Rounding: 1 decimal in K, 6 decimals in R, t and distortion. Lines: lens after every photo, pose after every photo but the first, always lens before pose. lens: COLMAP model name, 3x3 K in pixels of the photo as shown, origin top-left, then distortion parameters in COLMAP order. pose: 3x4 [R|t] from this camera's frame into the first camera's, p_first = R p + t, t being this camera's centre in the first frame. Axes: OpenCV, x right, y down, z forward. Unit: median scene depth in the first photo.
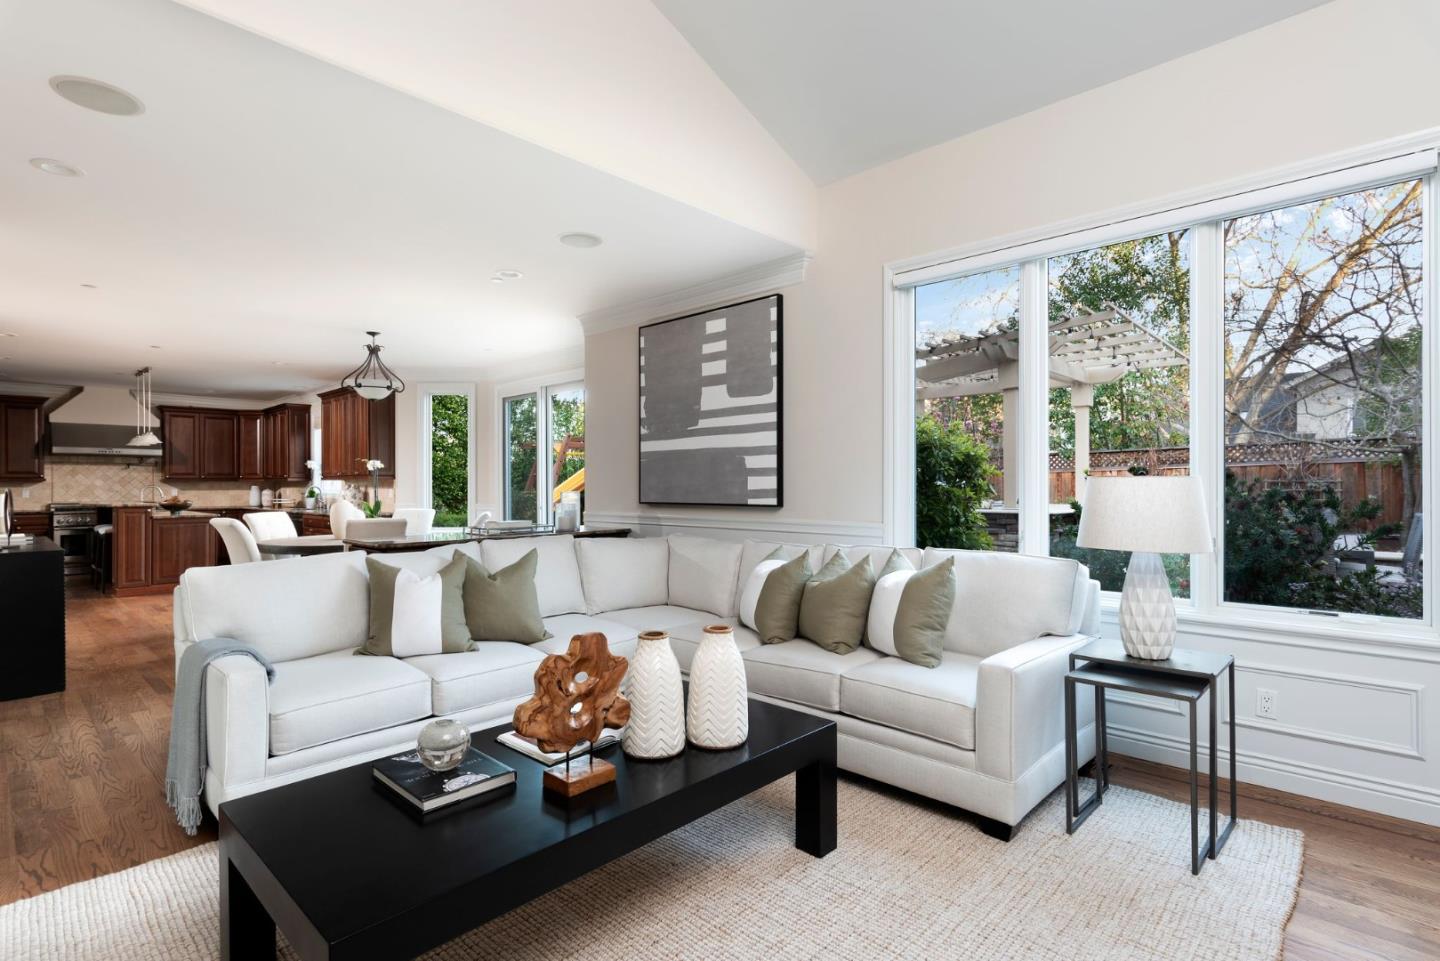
lens RADIAL K [[694.4, 0, 717.6], [0, 694.4, 482.6], [0, 0, 1]] dist [-0.001689, -0.000191]
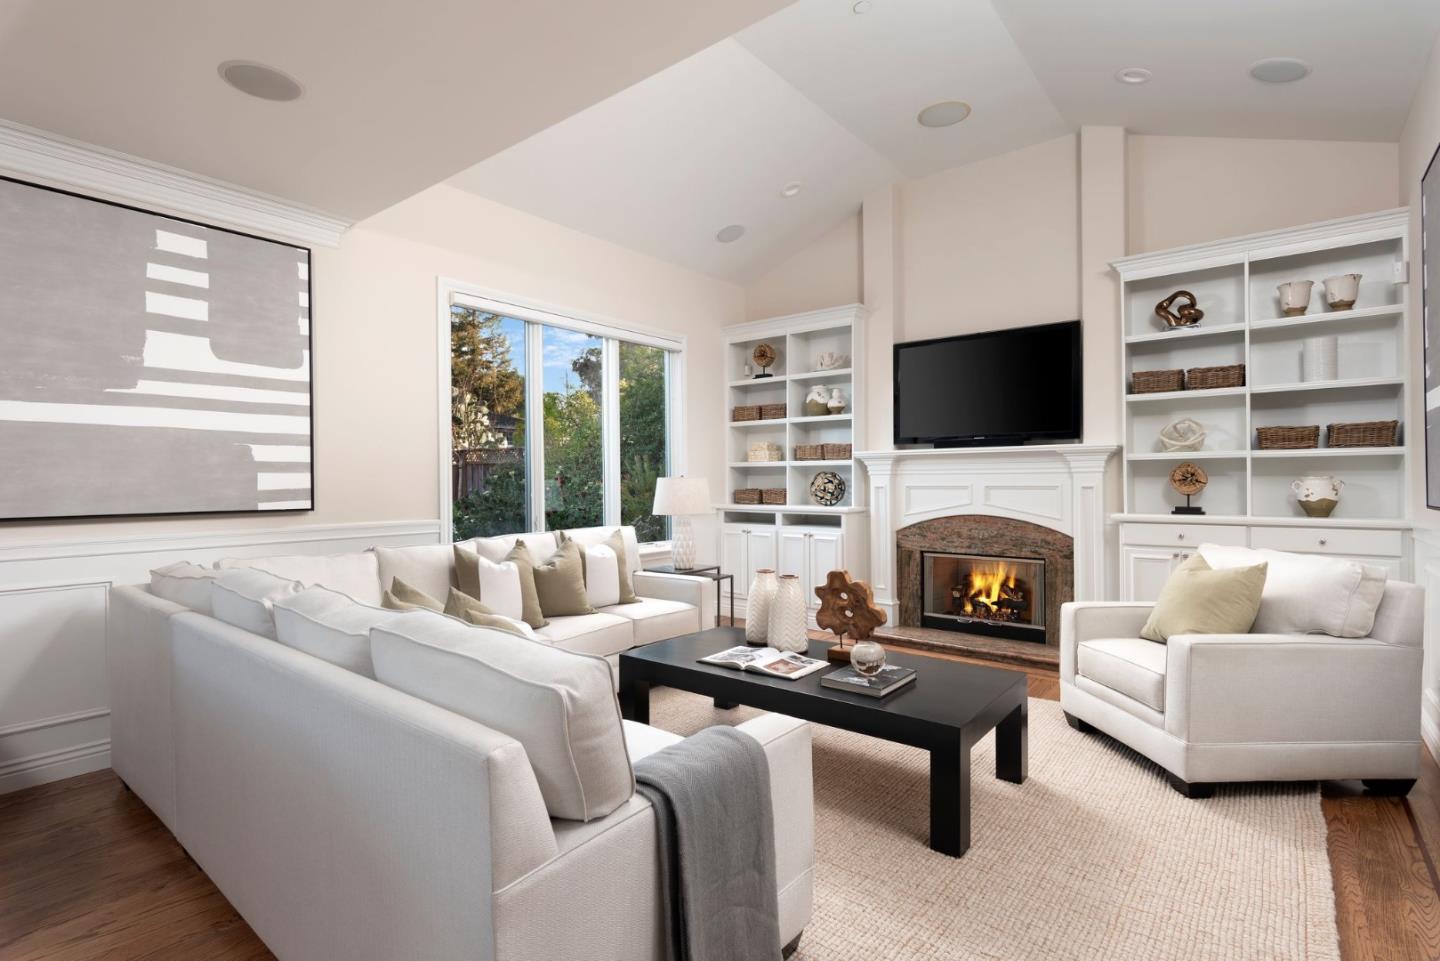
lens RADIAL K [[694.4, 0, 717.3], [0, 694.4, 482.2], [0, 0, 1]] dist [-0.001689, -0.000191]
pose [[-0.070750, 0.003287, 0.997489, -0.733075], [0.005247, 0.999982, -0.002923, 0.006274], [-0.997480, 0.005027, -0.070766, 0.563748]]
